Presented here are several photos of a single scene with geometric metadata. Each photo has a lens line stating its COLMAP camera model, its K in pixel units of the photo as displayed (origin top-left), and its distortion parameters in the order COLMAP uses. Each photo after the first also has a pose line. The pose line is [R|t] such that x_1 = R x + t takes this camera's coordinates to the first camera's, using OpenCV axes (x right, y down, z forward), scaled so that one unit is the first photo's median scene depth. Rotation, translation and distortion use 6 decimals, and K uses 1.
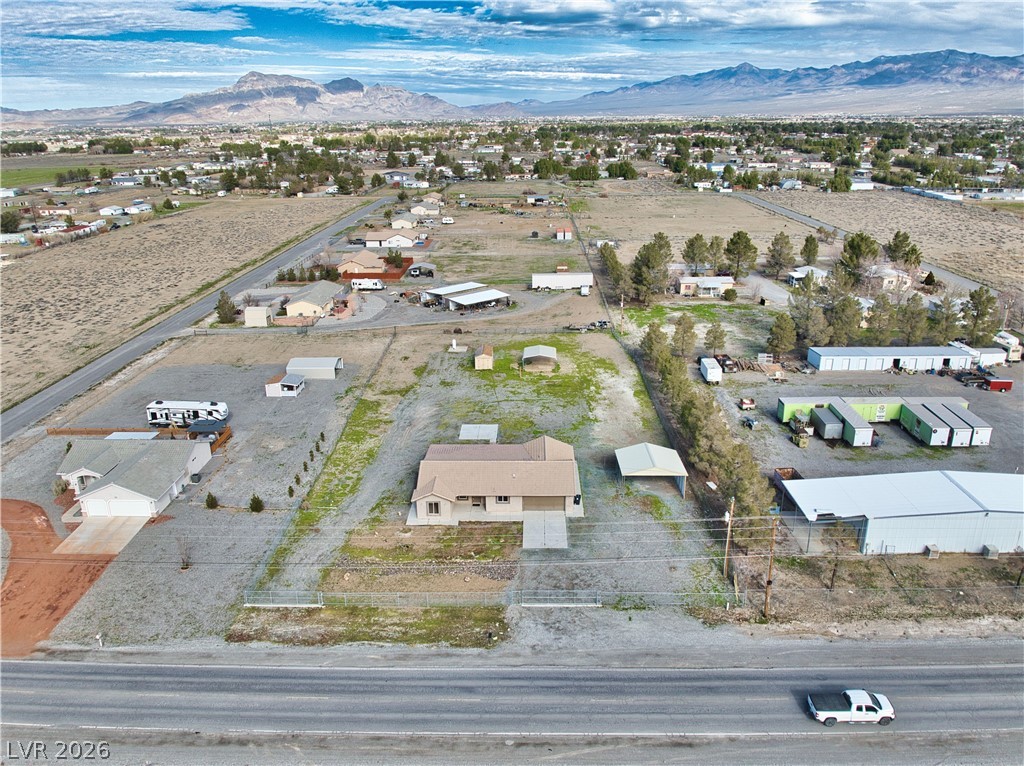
lens RADIAL K [[746.7, 0, 512.0], [0, 746.7, 383.0], [0, 0, 1]] dist [-0.024957, -0.028995]
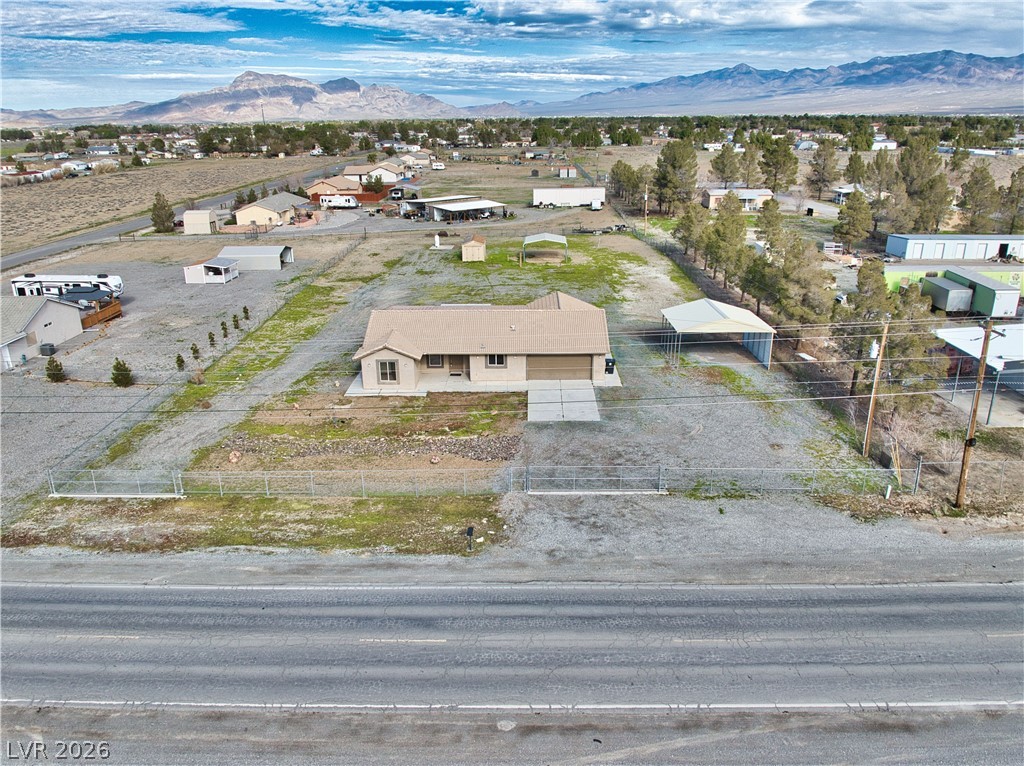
lens RADIAL K [[753.6, 0, 512.0], [0, 753.6, 383.0], [0, 0, 1]] dist [-0.041527, -0.003164]
pose [[0.999994, -0.001133, 0.003324, -0.000686], [0.001138, 0.999998, -0.001390, 0.175550], [-0.003323, 0.001394, 0.999994, 0.345278]]
